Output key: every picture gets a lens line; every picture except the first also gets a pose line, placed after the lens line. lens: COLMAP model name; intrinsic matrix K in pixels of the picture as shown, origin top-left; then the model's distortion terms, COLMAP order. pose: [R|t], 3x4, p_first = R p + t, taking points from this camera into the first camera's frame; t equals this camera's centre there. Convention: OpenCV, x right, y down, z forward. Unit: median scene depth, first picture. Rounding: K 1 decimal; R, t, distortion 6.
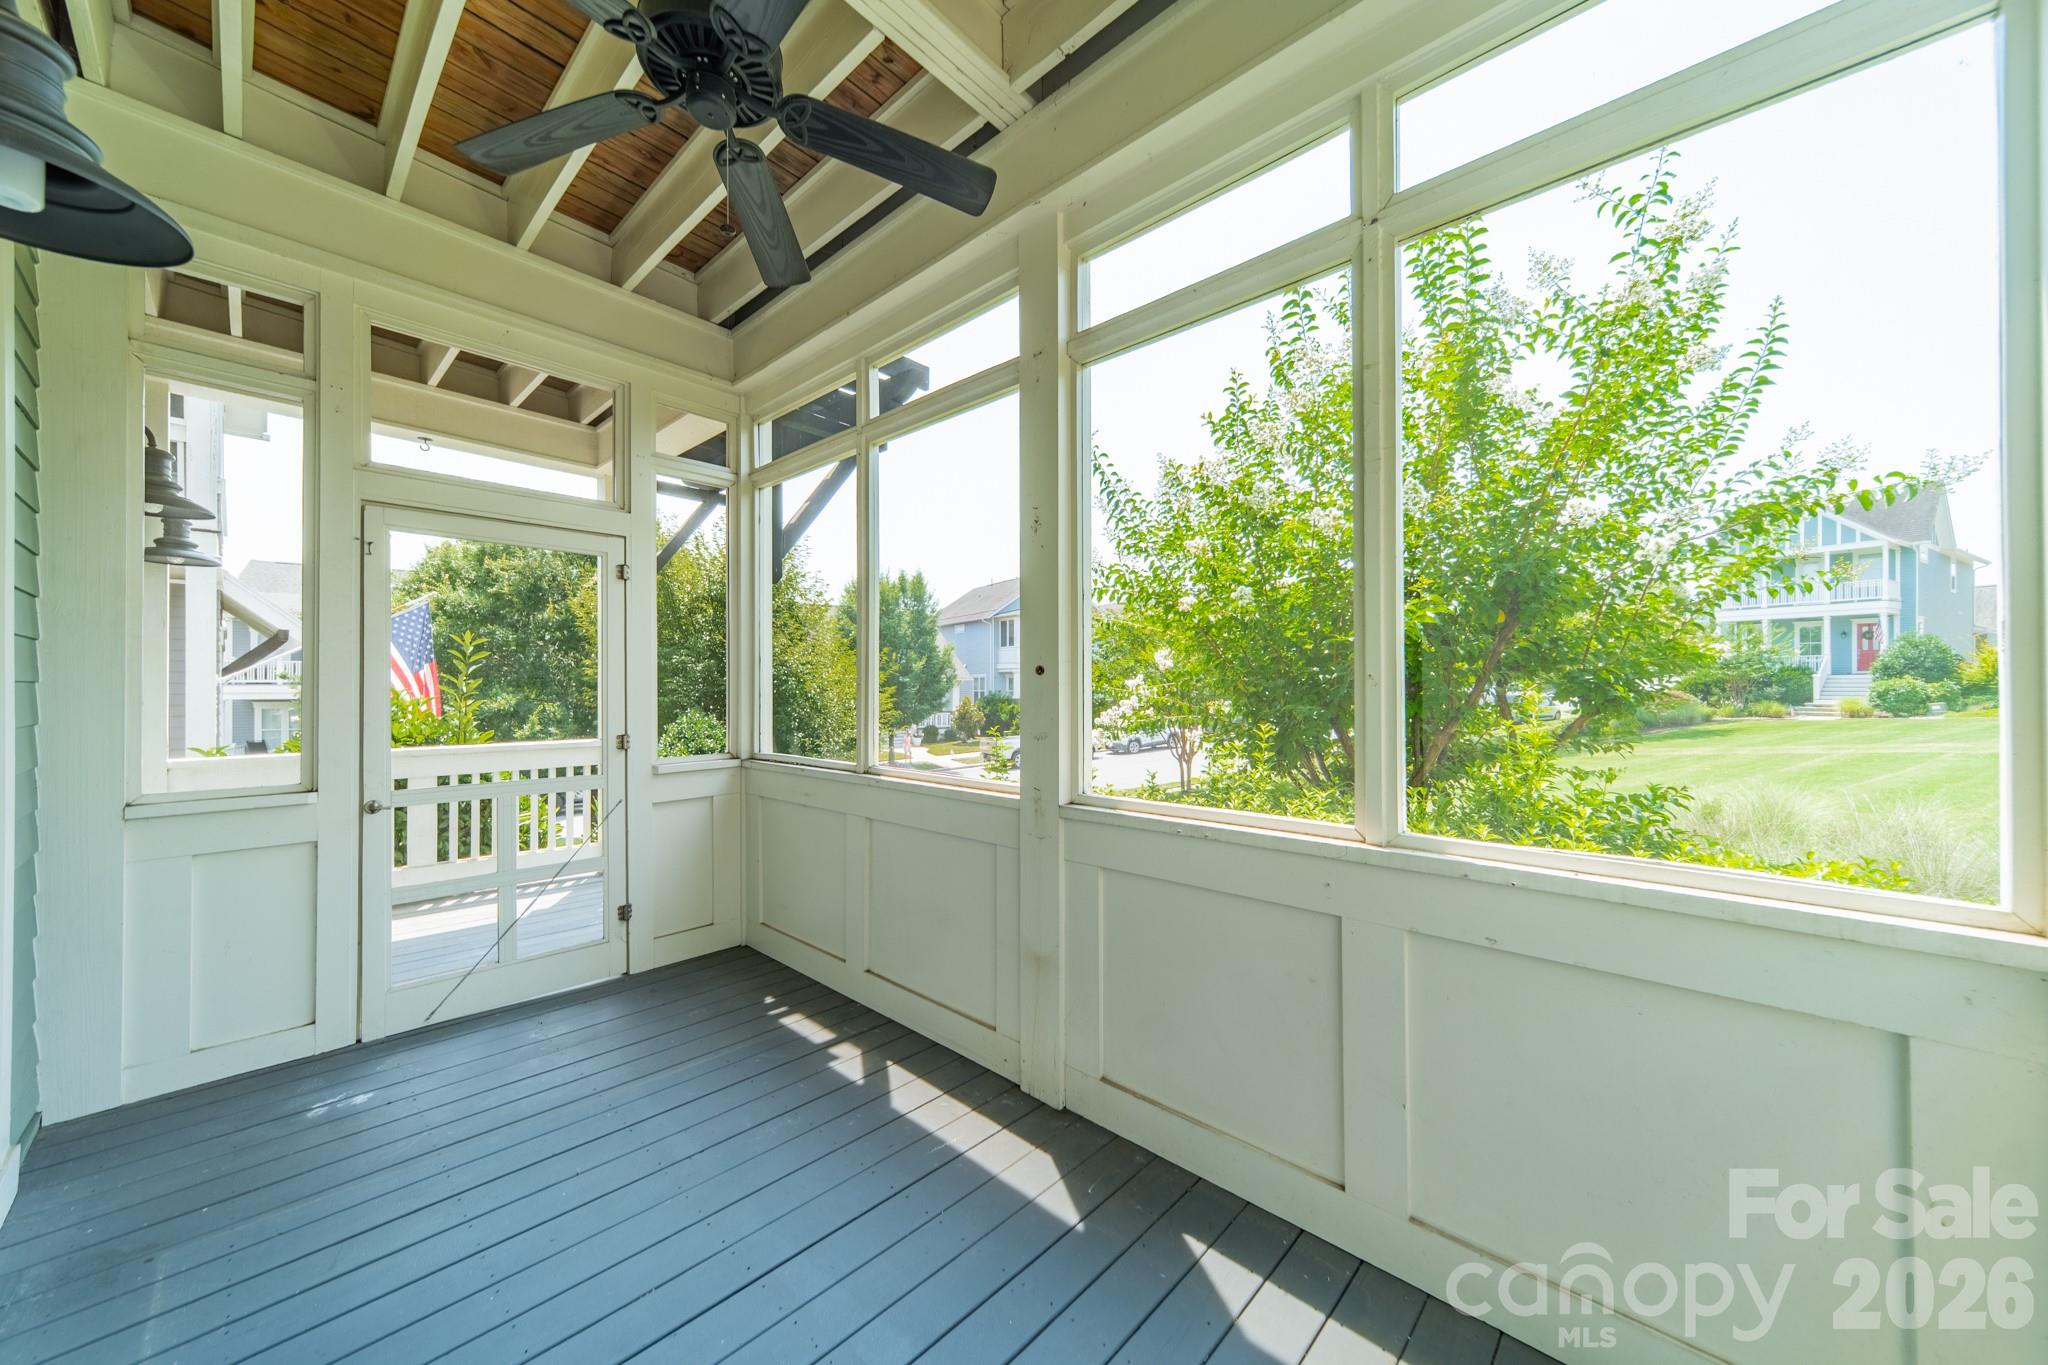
lens RADIAL K [[726.9, 0, 1030.7], [0, 726.9, 681.6], [0, 0, 1]] dist [0.007003, 0.000532]
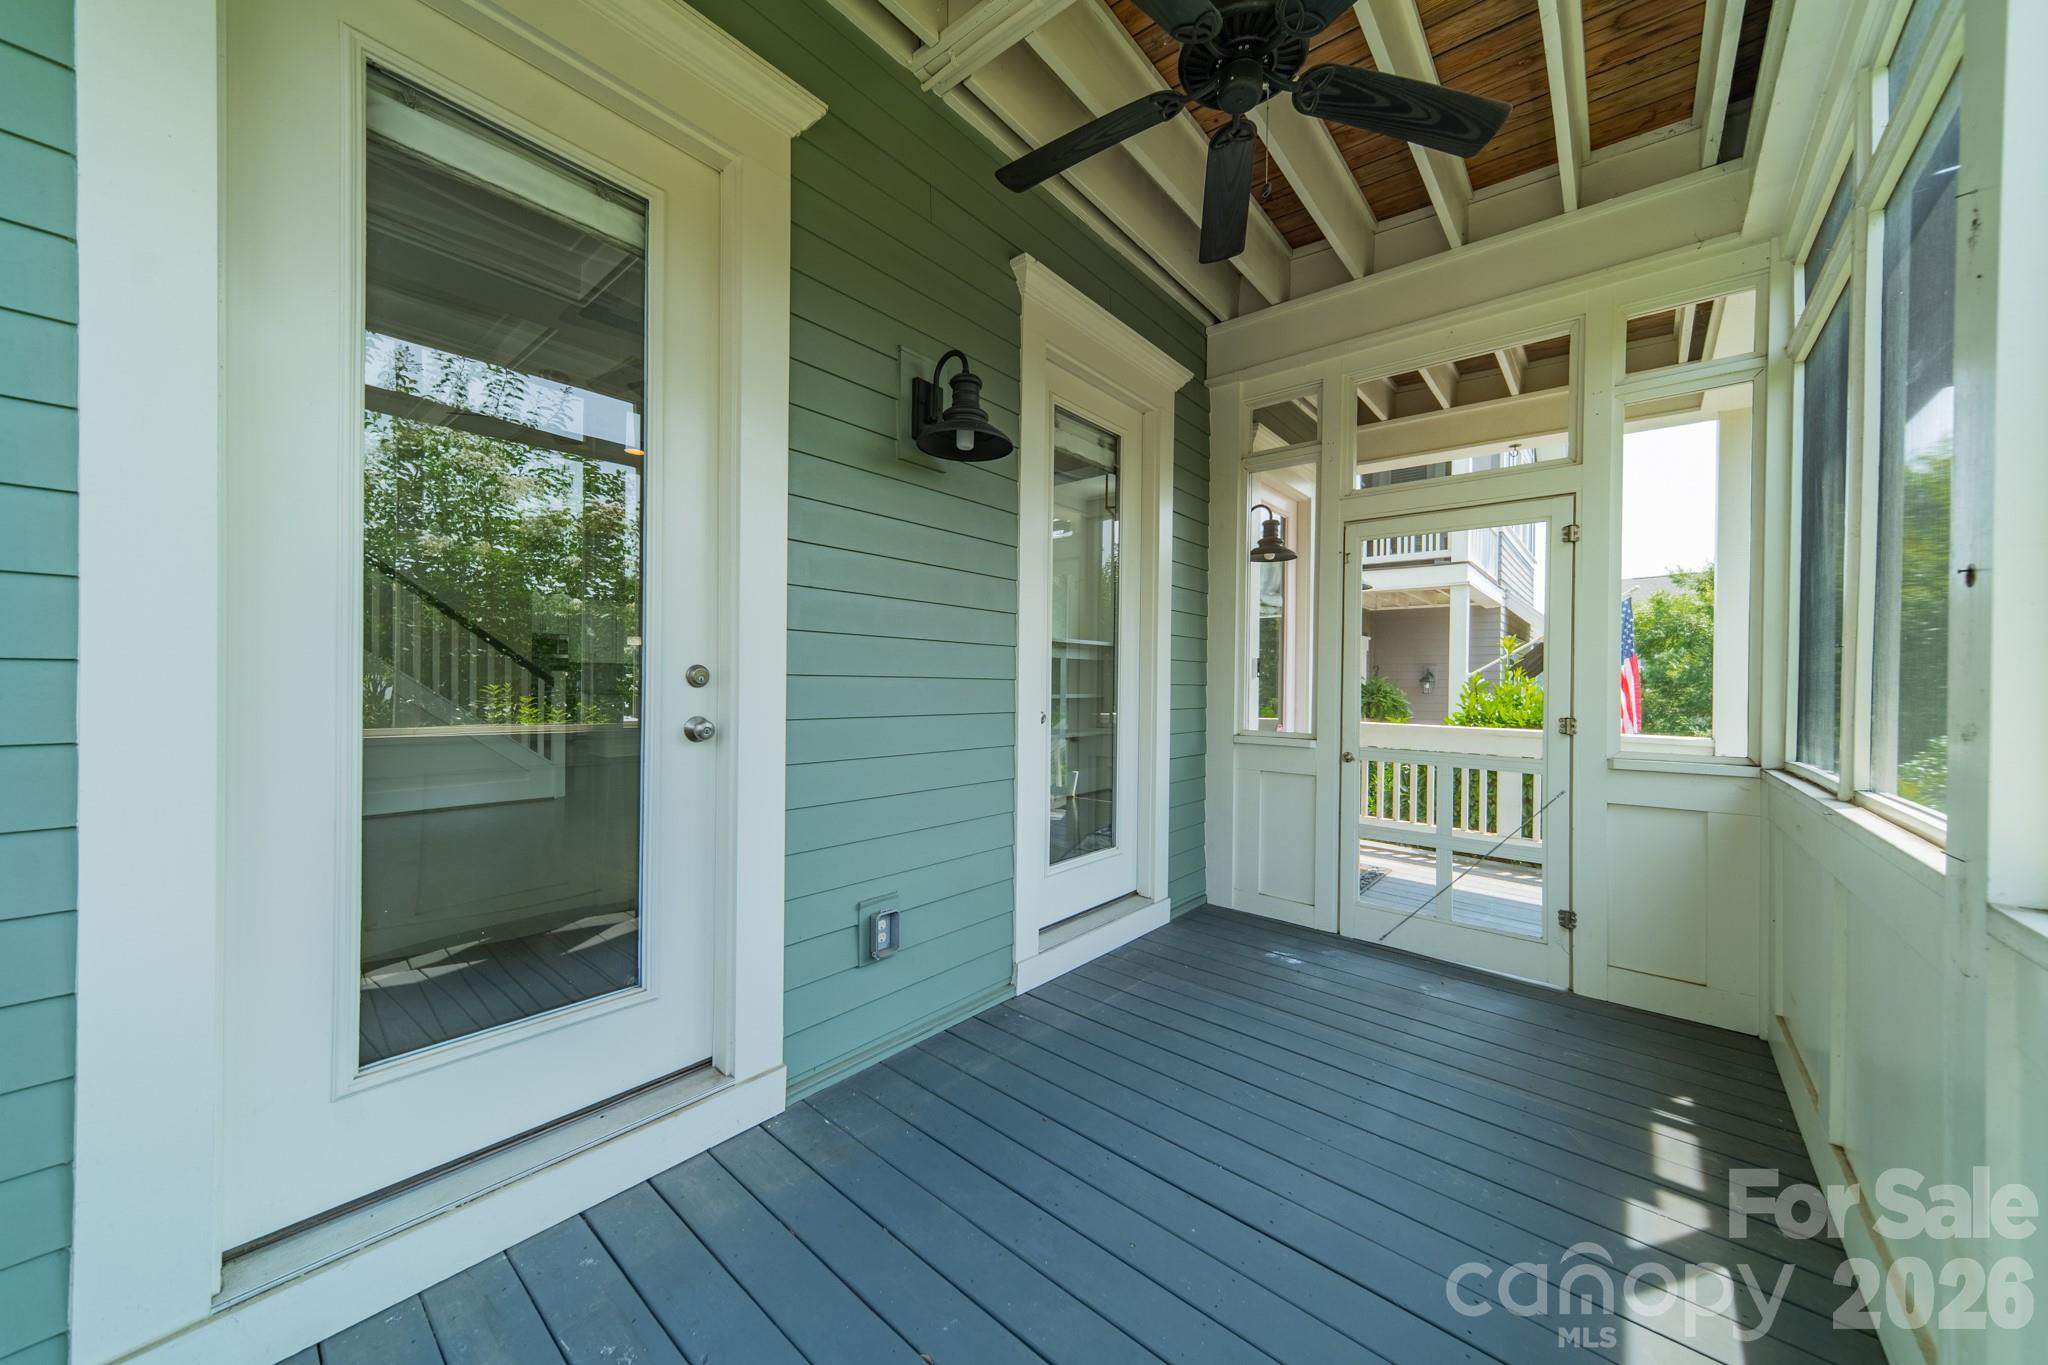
lens RADIAL K [[726.9, 0, 1020.0], [0, 726.9, 680.9], [0, 0, 1]] dist [0.007003, 0.000532]
pose [[0.037742, 0.004500, -0.999277, 0.352277], [-0.005990, 0.999973, 0.004277, 0.032978], [0.999270, 0.005824, 0.037768, 0.355603]]
